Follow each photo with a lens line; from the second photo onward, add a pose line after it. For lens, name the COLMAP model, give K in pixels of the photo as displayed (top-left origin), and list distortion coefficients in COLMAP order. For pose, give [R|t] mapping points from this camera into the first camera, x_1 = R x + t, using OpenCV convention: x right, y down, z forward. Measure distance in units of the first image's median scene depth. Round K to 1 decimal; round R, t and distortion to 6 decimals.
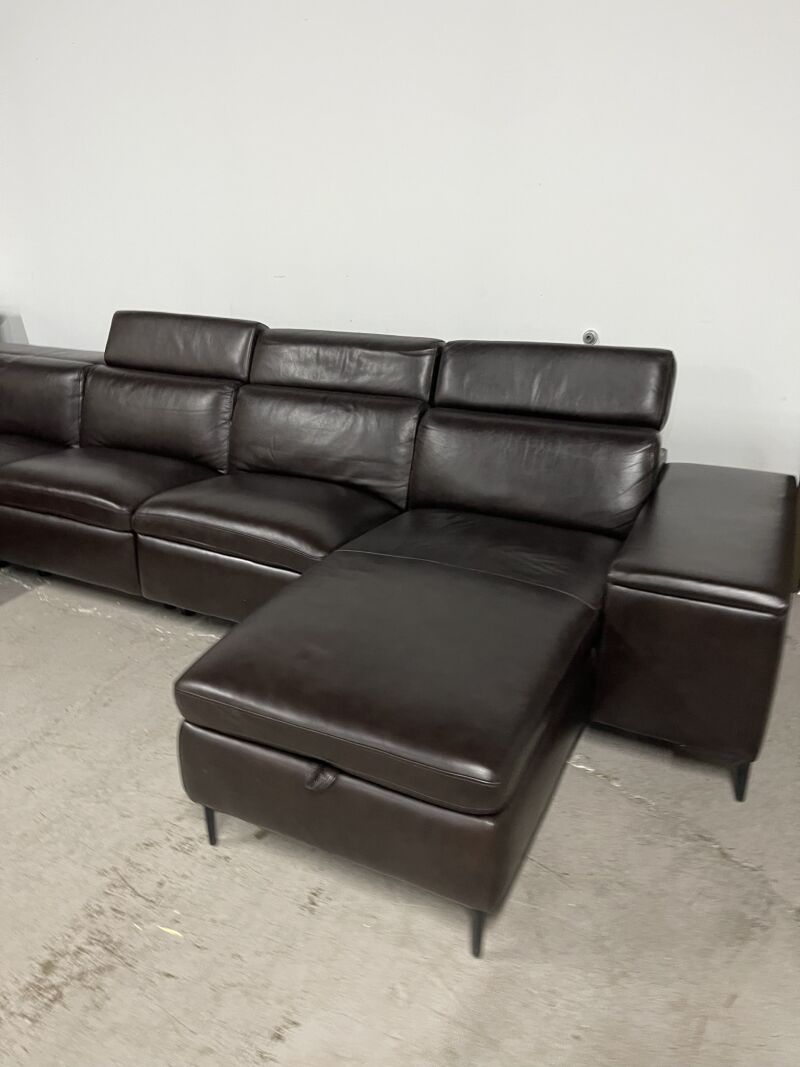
lens RADIAL K [[800.7, 0, 390.3], [0, 800.7, 527.2], [0, 0, 1]] dist [0.053965, -0.071688]
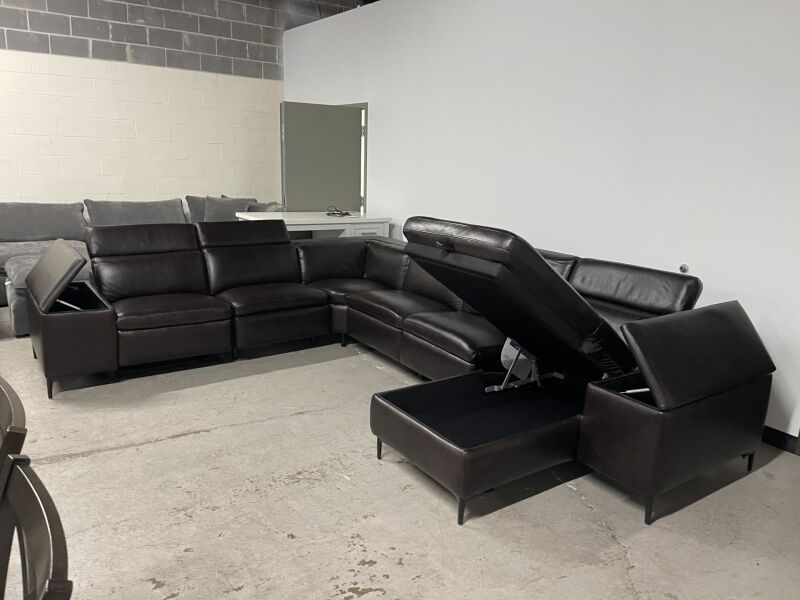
lens RADIAL K [[609.4, 0, 410.9], [0, 609.4, 300.9], [0, 0, 1]] dist [0.066160, -0.072737]
pose [[0.878762, 0.152790, -0.452143, 0.377267], [-0.222630, 0.969213, -0.105172, 0.090890], [0.422154, 0.193082, 0.885723, -0.363142]]
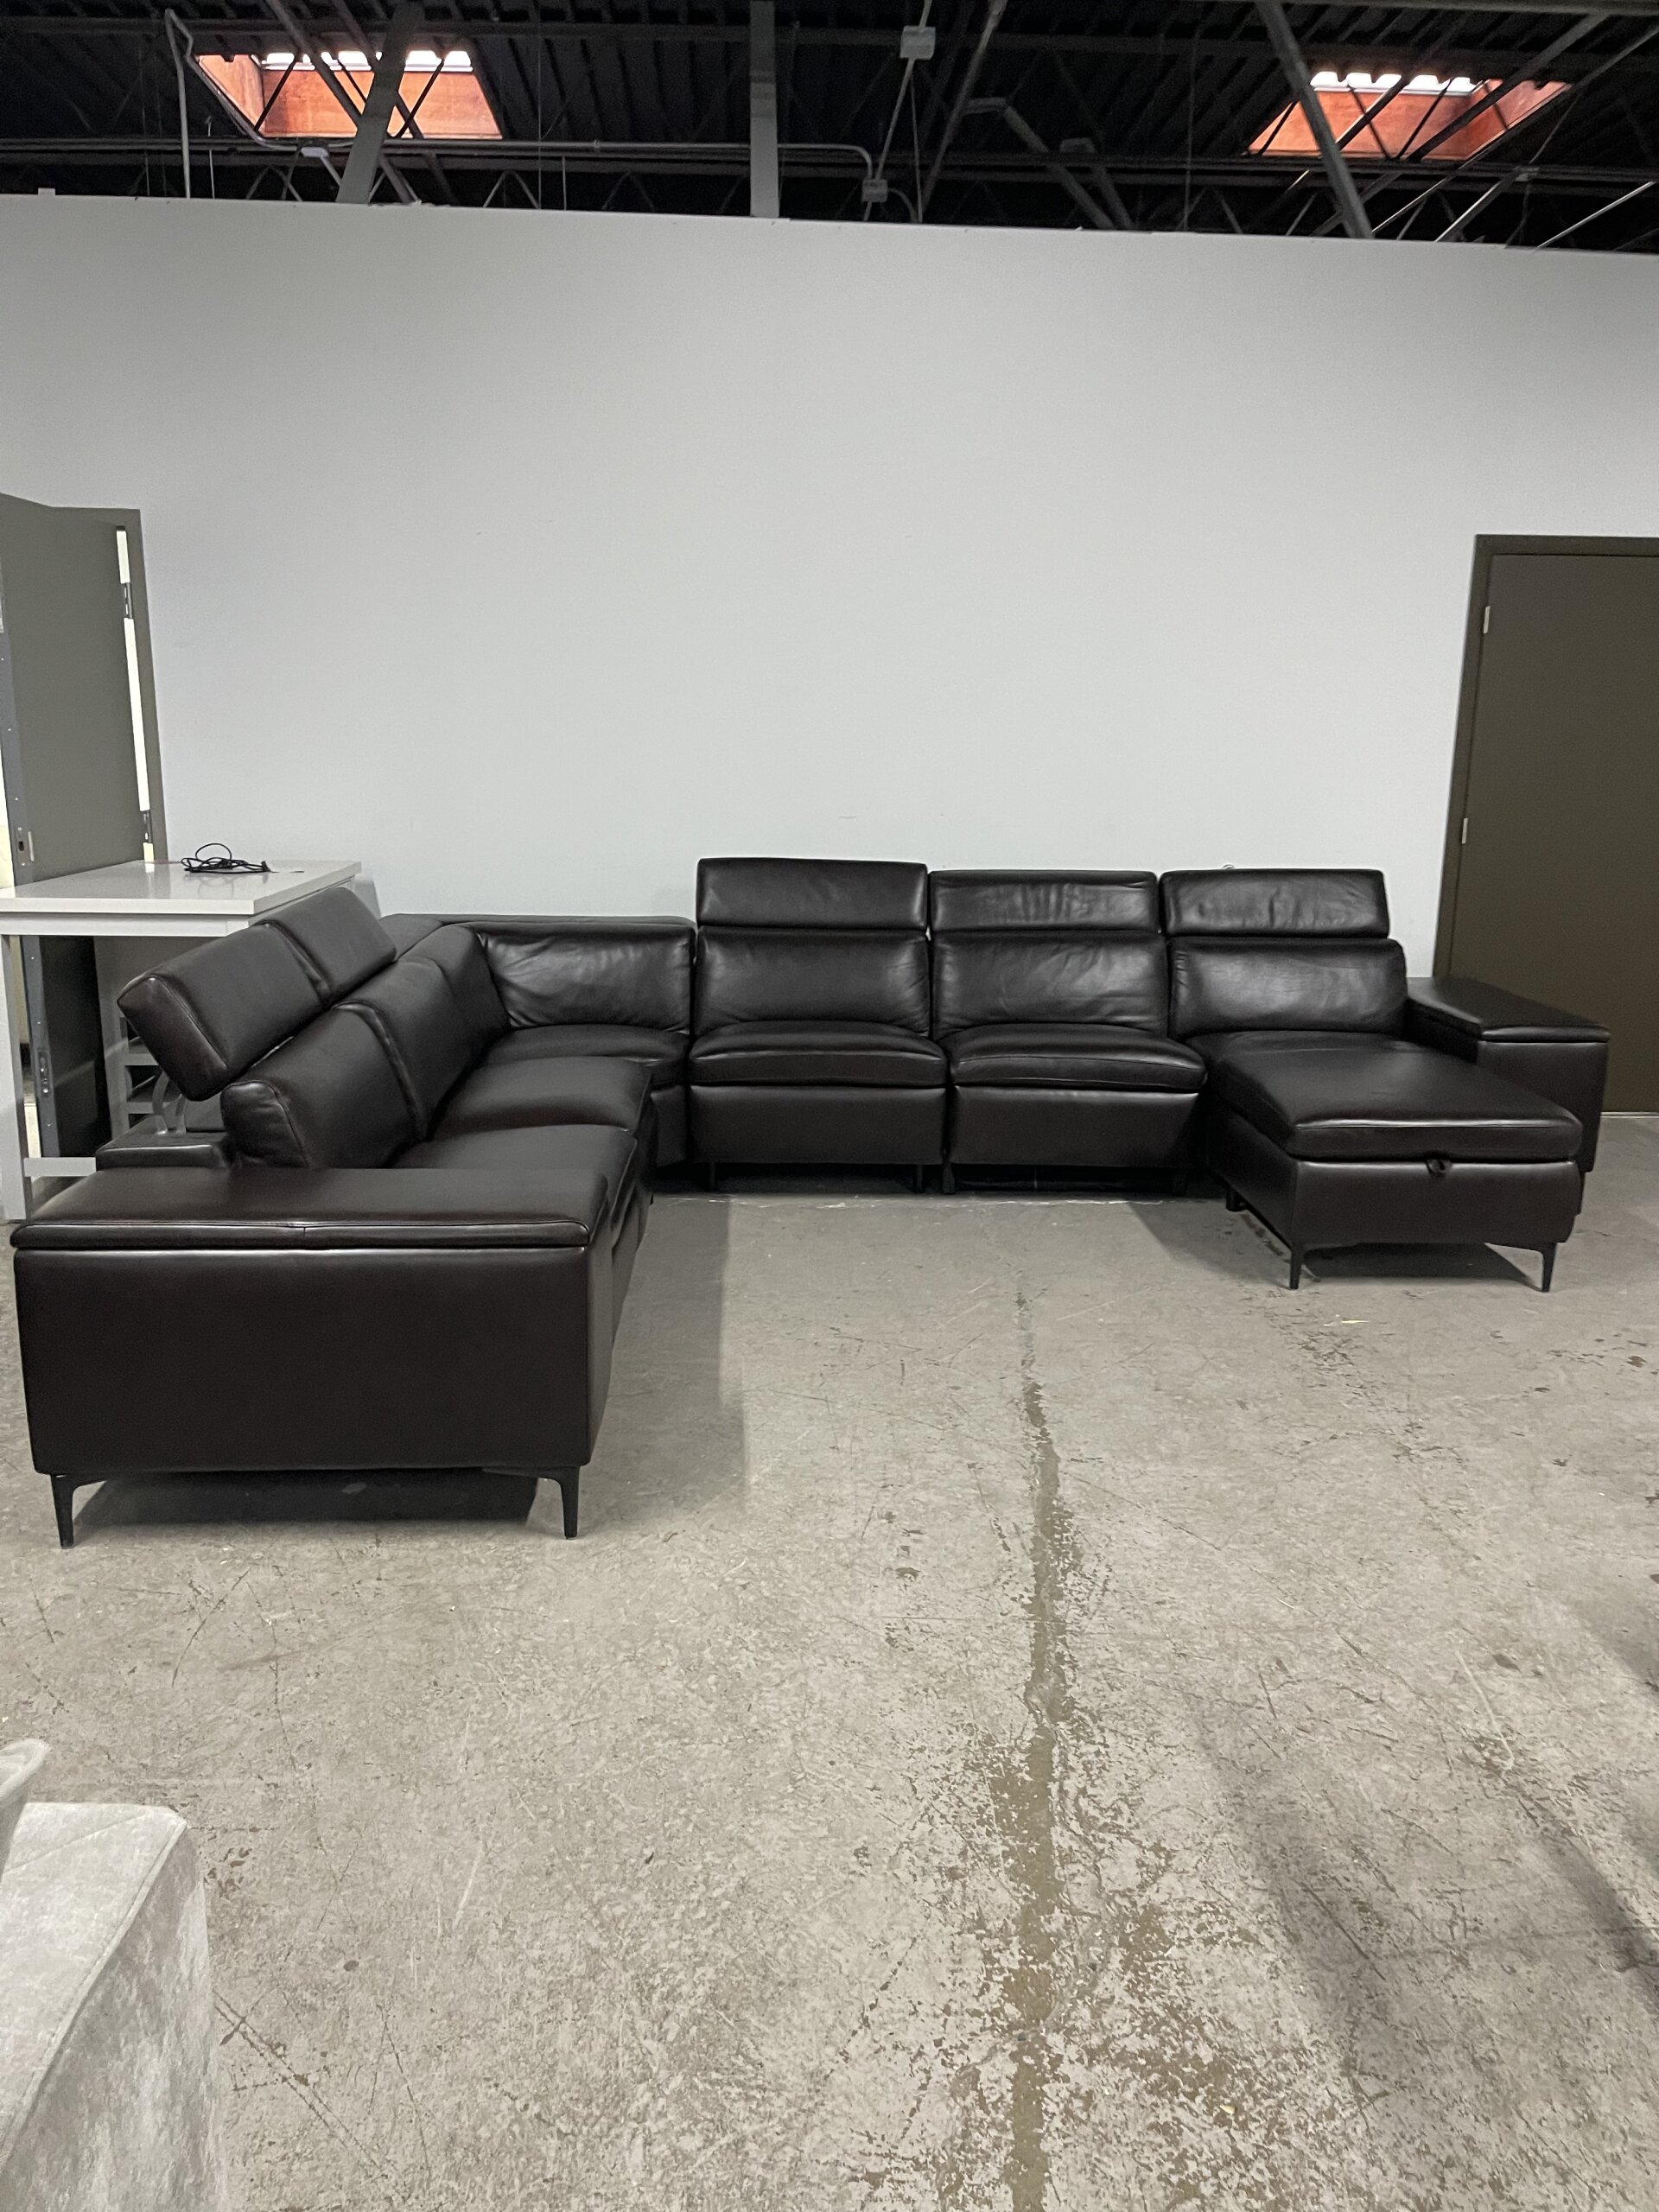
lens RADIAL K [[1684.9, 0, 811.6], [0, 1684.9, 1104.1], [0, 0, 1]] dist [0.066160, -0.072737]
pose [[0.869959, -0.082383, 0.486193, -1.316722], [0.159828, 0.979829, -0.119958, 0.218882], [-0.466504, 0.182066, 0.865579, -0.520014]]
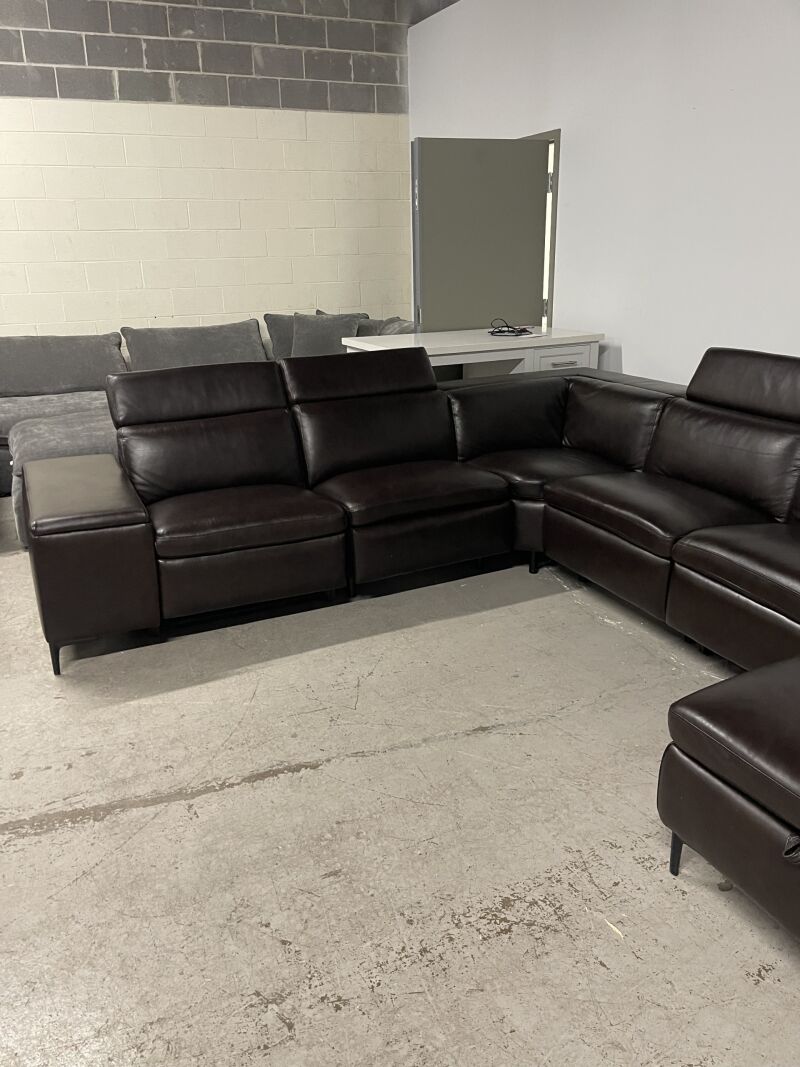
lens RADIAL K [[812.7, 0, 391.3], [0, 812.7, 532.6], [0, 0, 1]] dist [0.066160, -0.072737]
pose [[0.770665, 0.202473, -0.604219, 0.030814], [-0.224240, 0.973701, 0.040274, 0.010366], [0.596484, 0.104452, 0.795800, -0.052610]]
